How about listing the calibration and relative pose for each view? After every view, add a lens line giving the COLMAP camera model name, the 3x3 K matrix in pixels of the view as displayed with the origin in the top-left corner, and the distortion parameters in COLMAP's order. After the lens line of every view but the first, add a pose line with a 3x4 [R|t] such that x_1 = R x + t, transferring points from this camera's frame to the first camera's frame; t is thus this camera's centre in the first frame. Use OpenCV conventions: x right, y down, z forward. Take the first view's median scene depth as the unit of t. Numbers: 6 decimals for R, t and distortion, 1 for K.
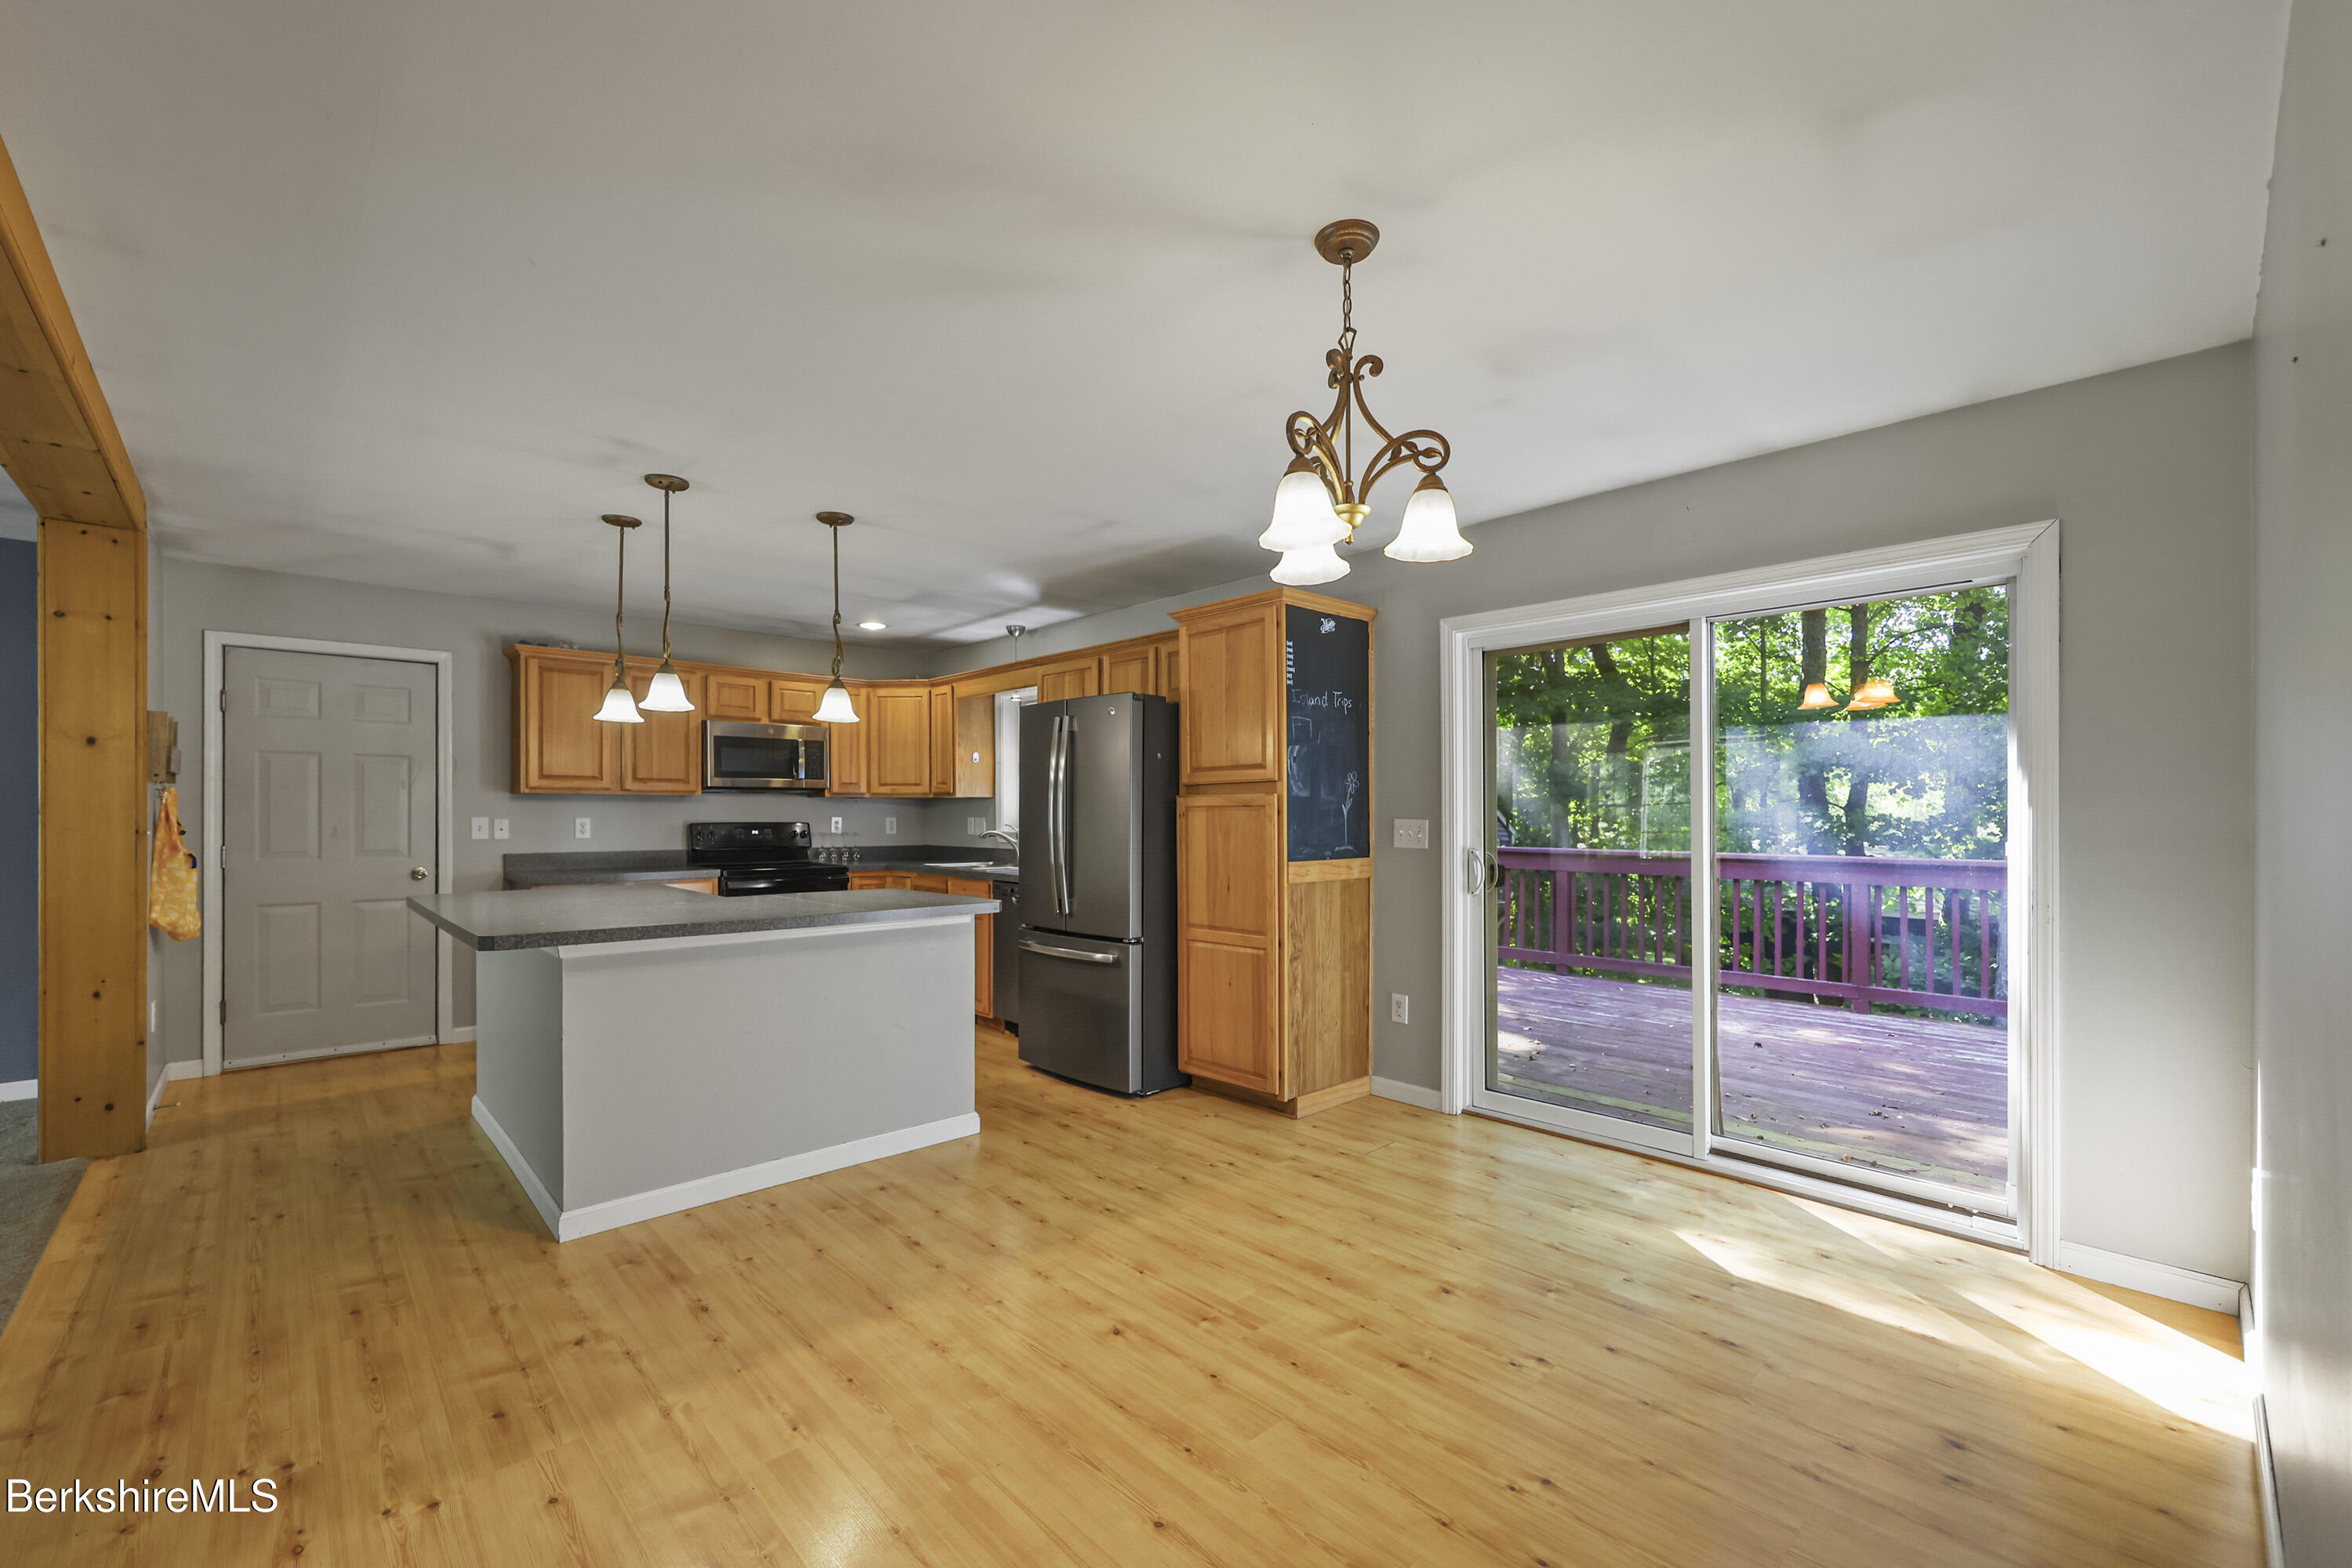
lens RADIAL K [[958.0, 0, 1171.8], [0, 958.0, 816.8], [0, 0, 1]] dist [0.000481, -0.000200]
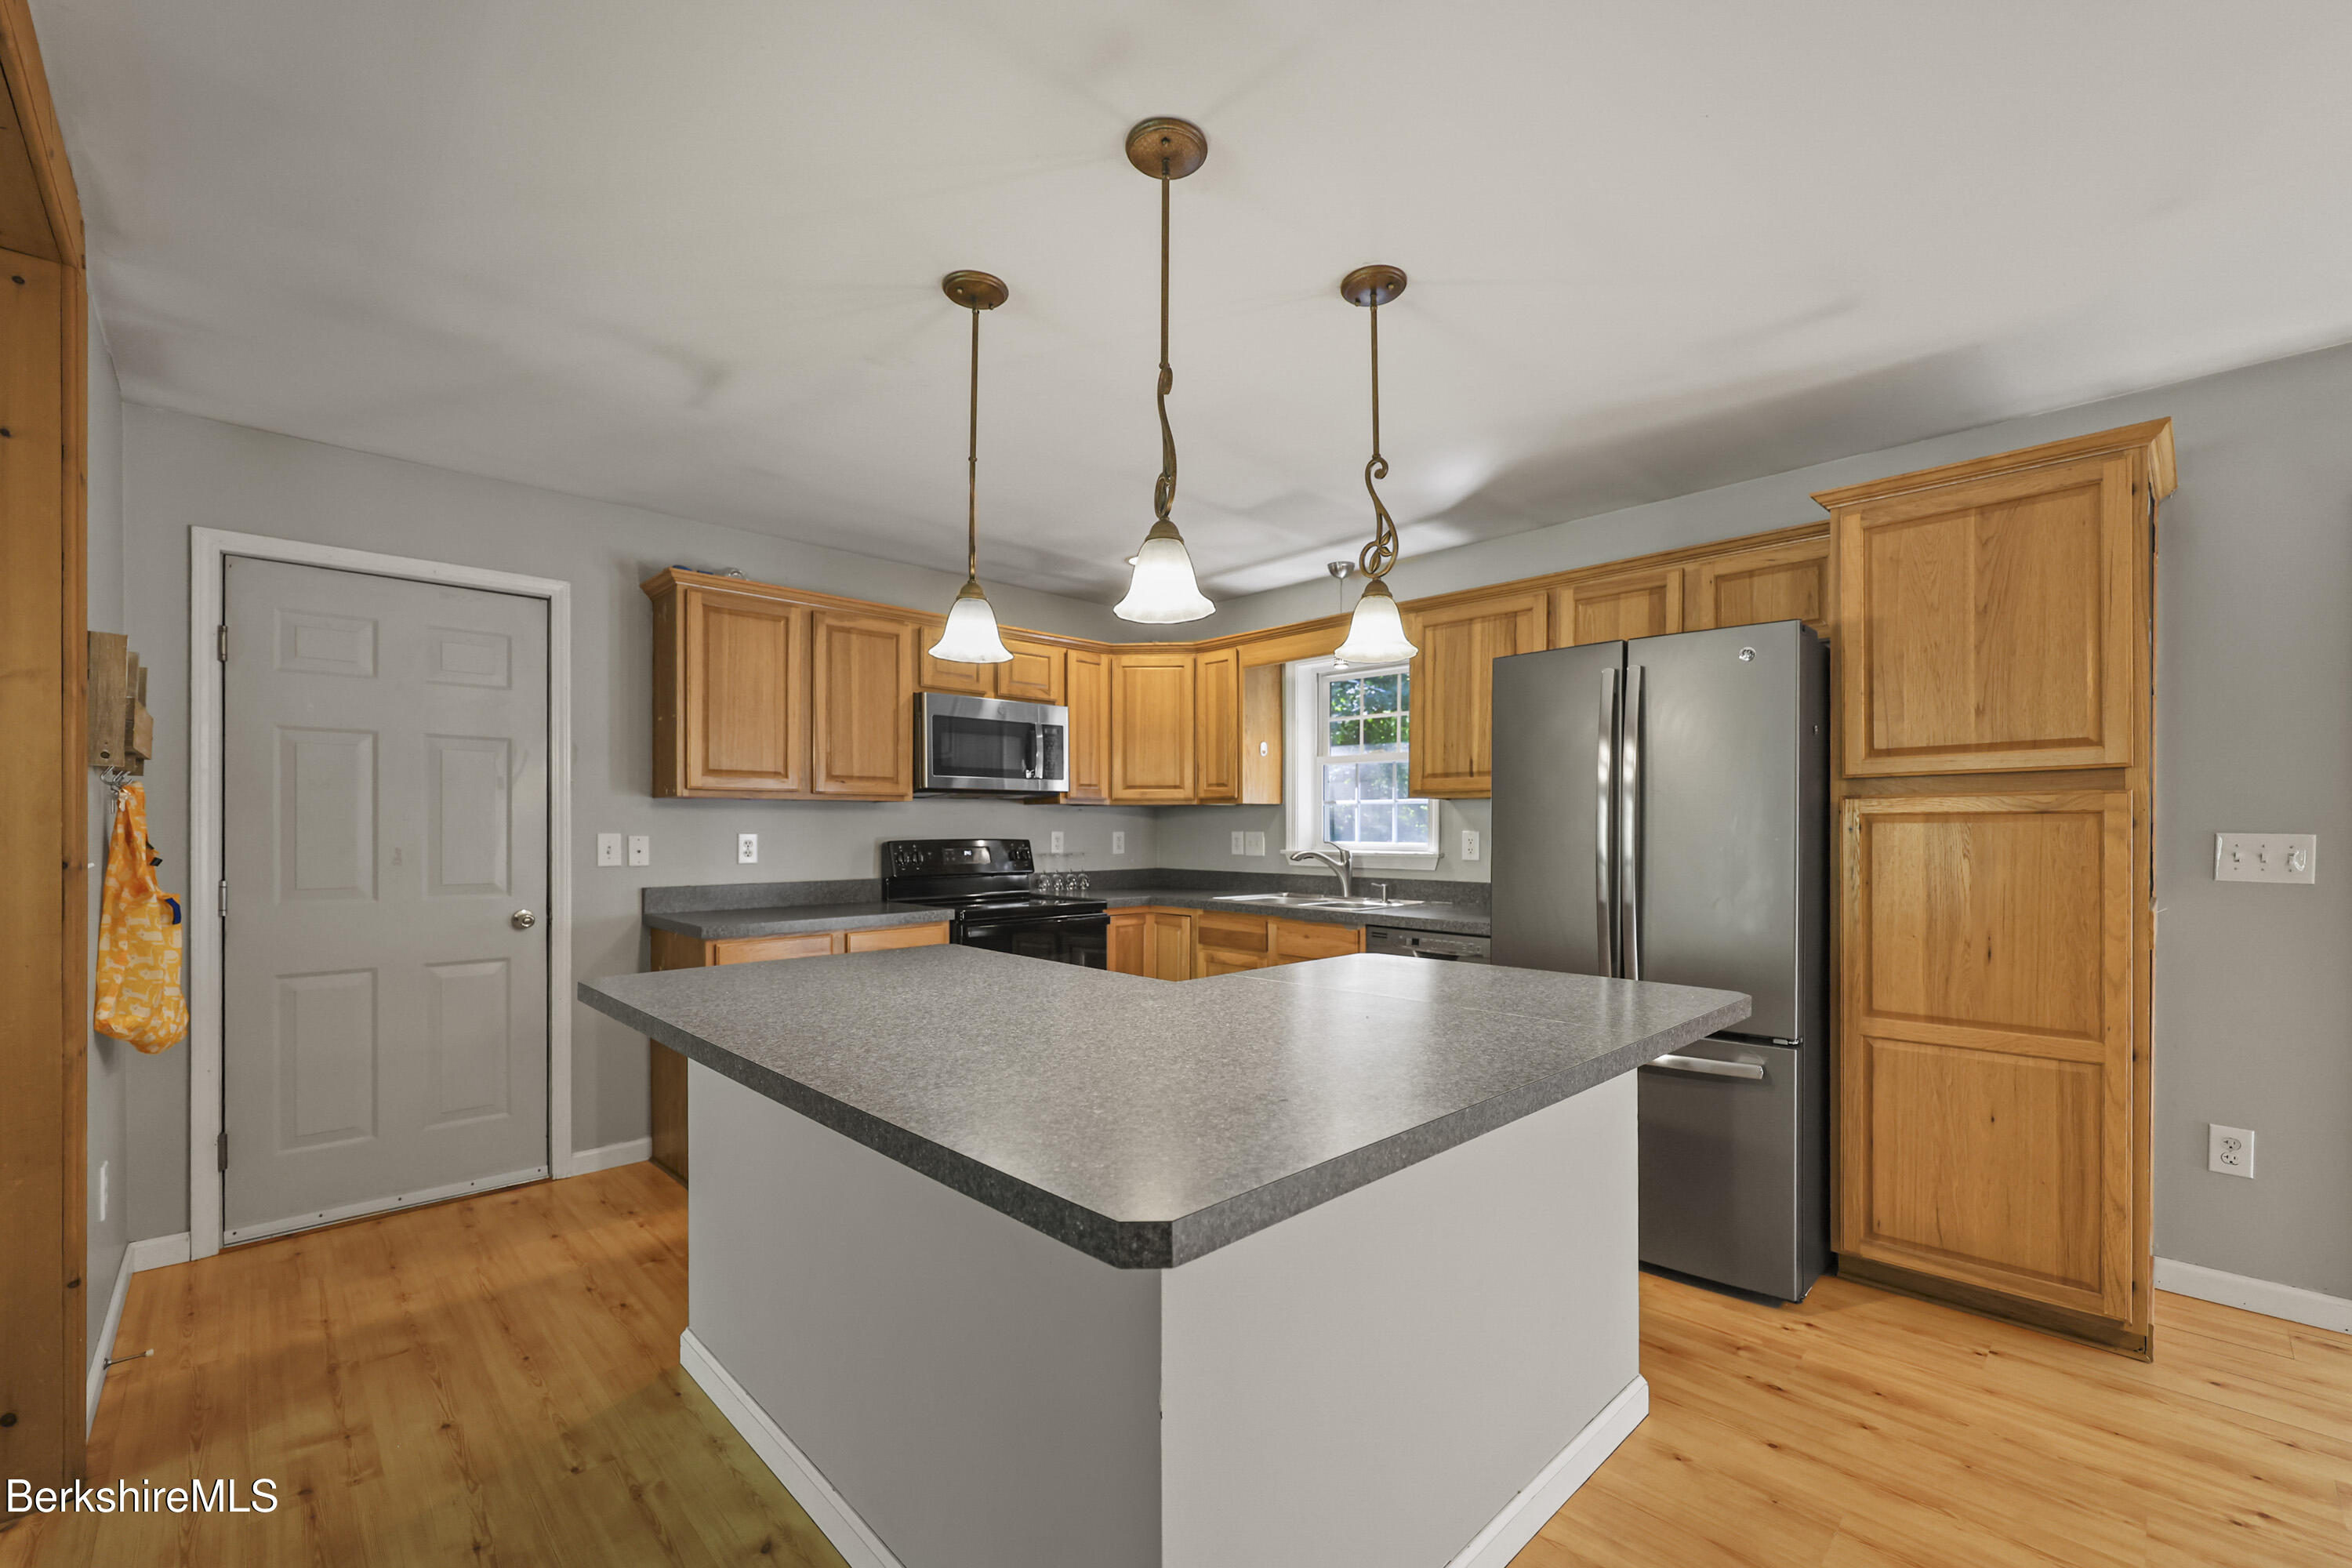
lens RADIAL K [[964.3, 0, 1182.6], [0, 964.3, 829.9], [0, 0, 1]] dist [-0.001035, -0.000673]
pose [[0.999842, -0.001588, 0.017681, -0.432661], [0.001586, 0.999999, 0.000170, -0.001767], [-0.017681, -0.000142, 0.999844, 0.417807]]
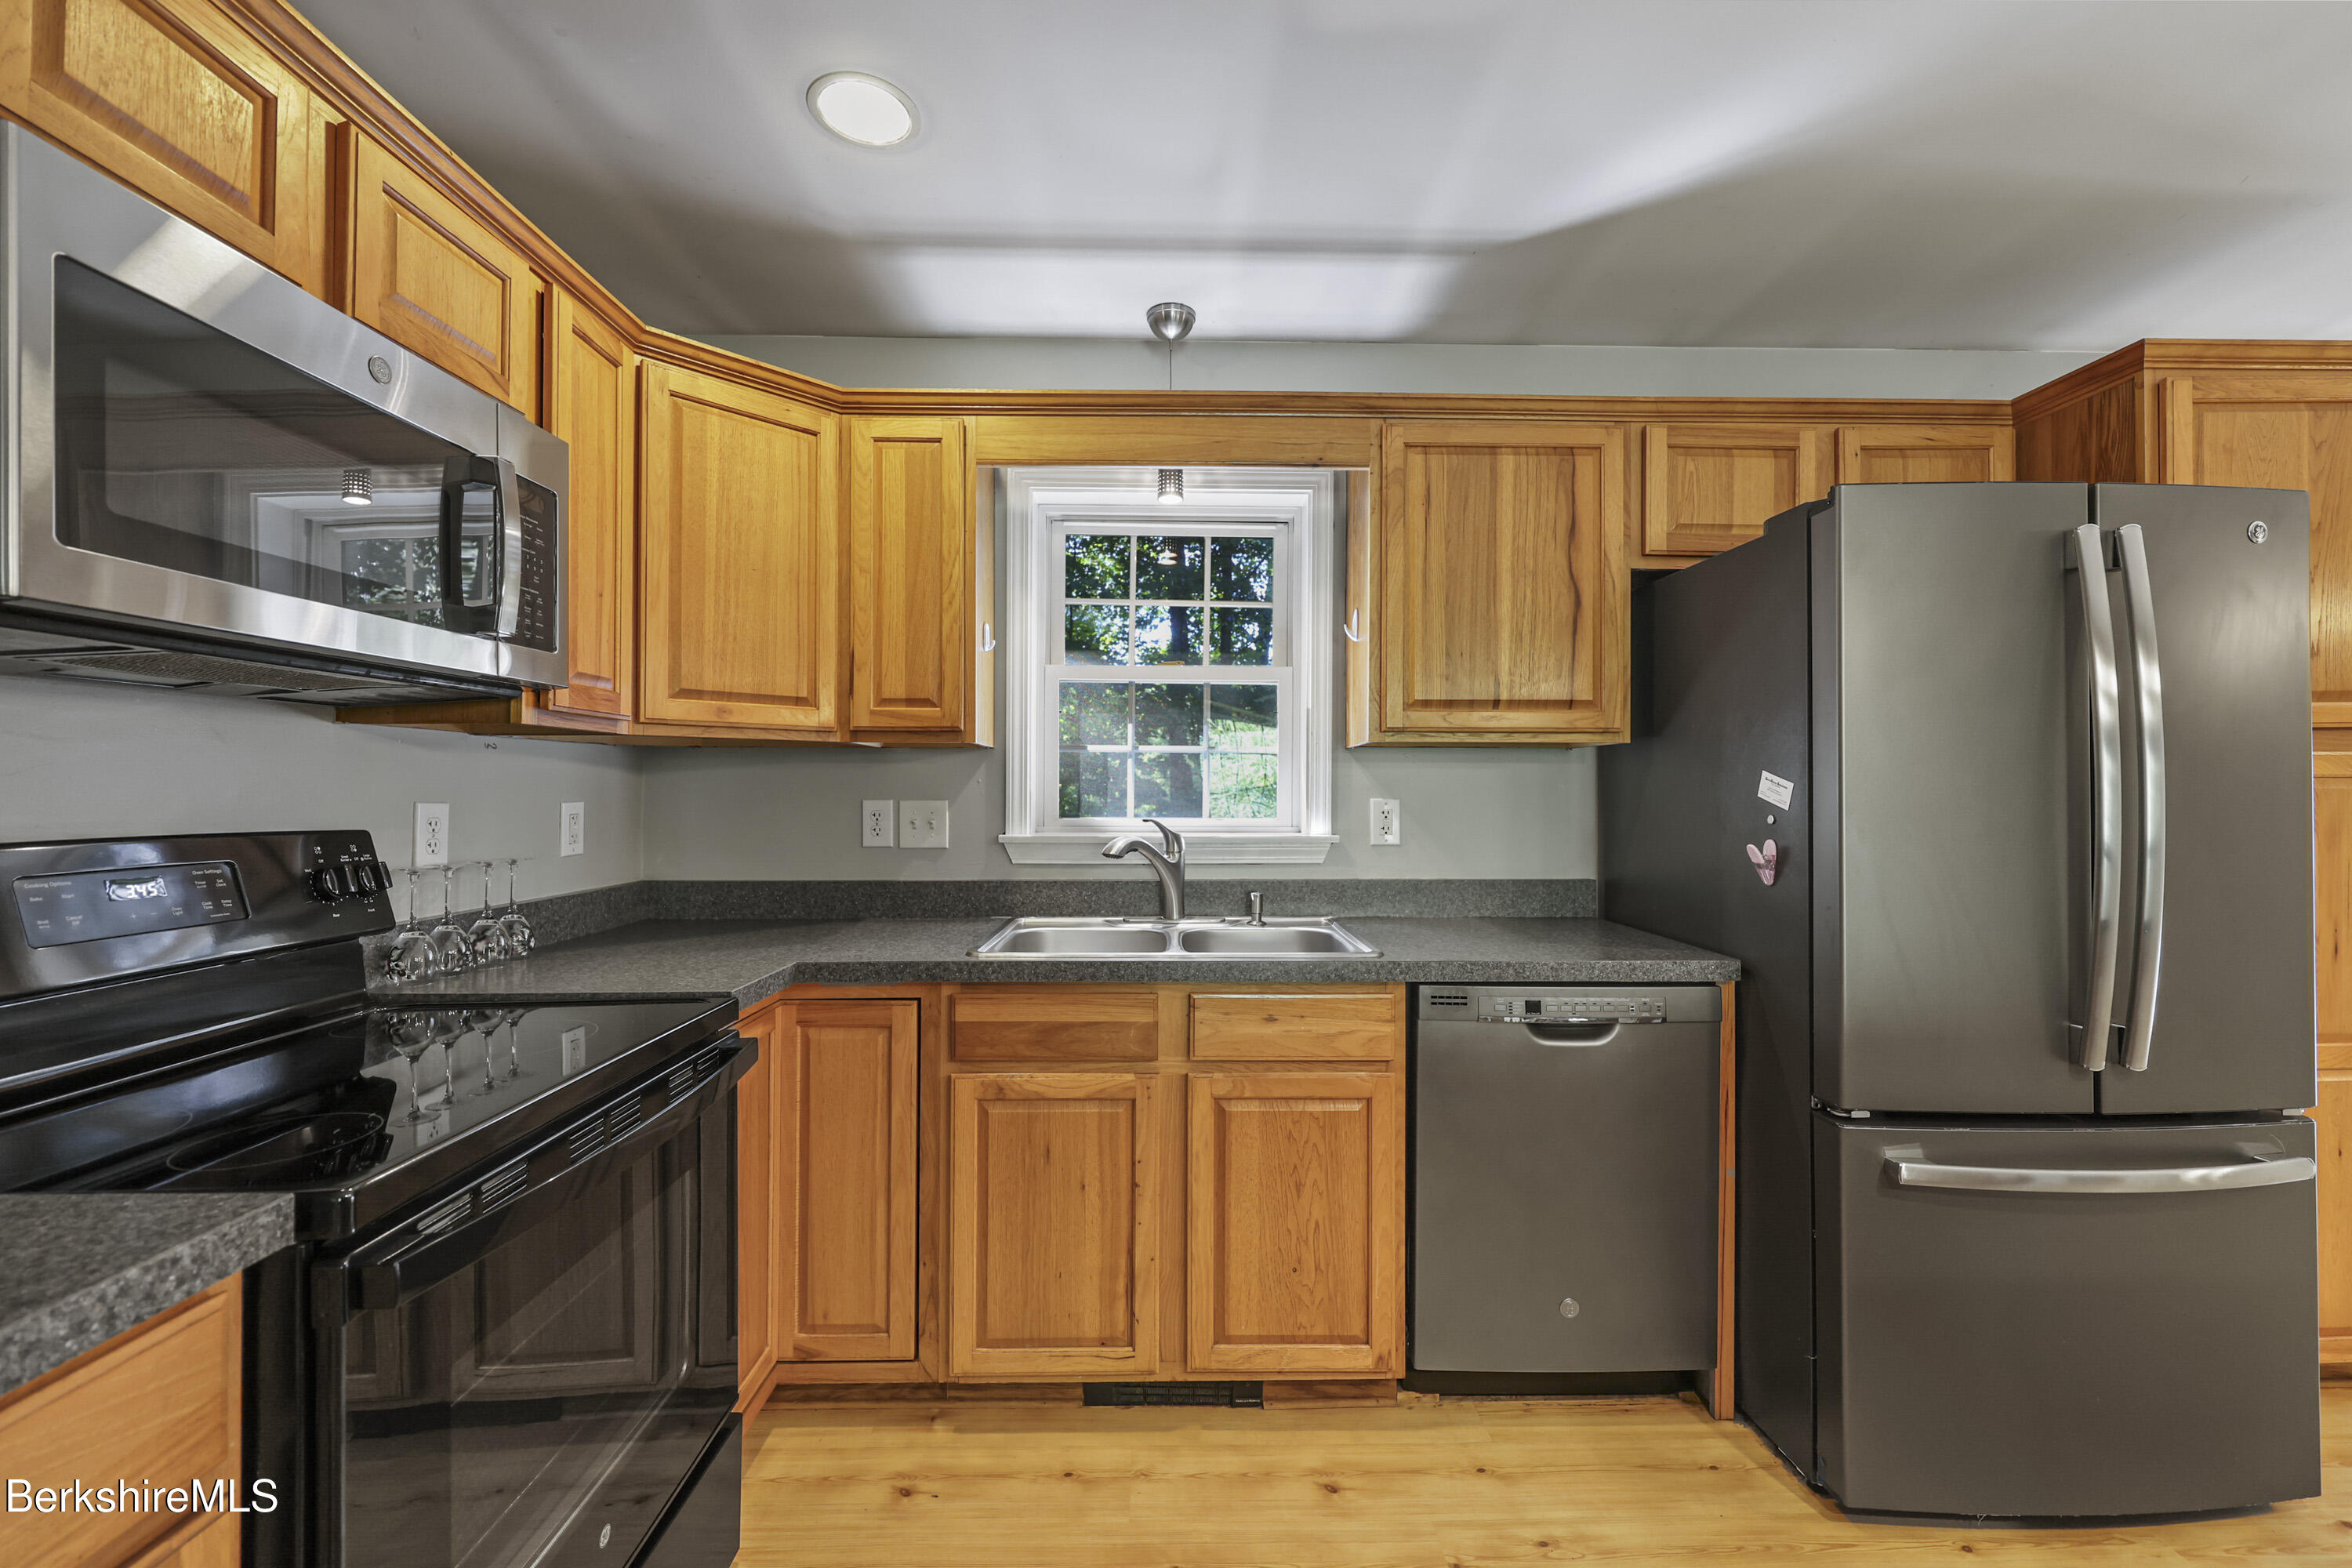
lens RADIAL K [[930.2, 0, 1173.3], [0, 930.2, 784.8], [0, 0, 1]] dist [0.000019, -0.000041]
pose [[0.671251, 0.004719, 0.741216, -0.654919], [0.000973, 0.999973, -0.007248, -0.004341], [-0.741230, 0.005587, 0.671228, 1.095554]]
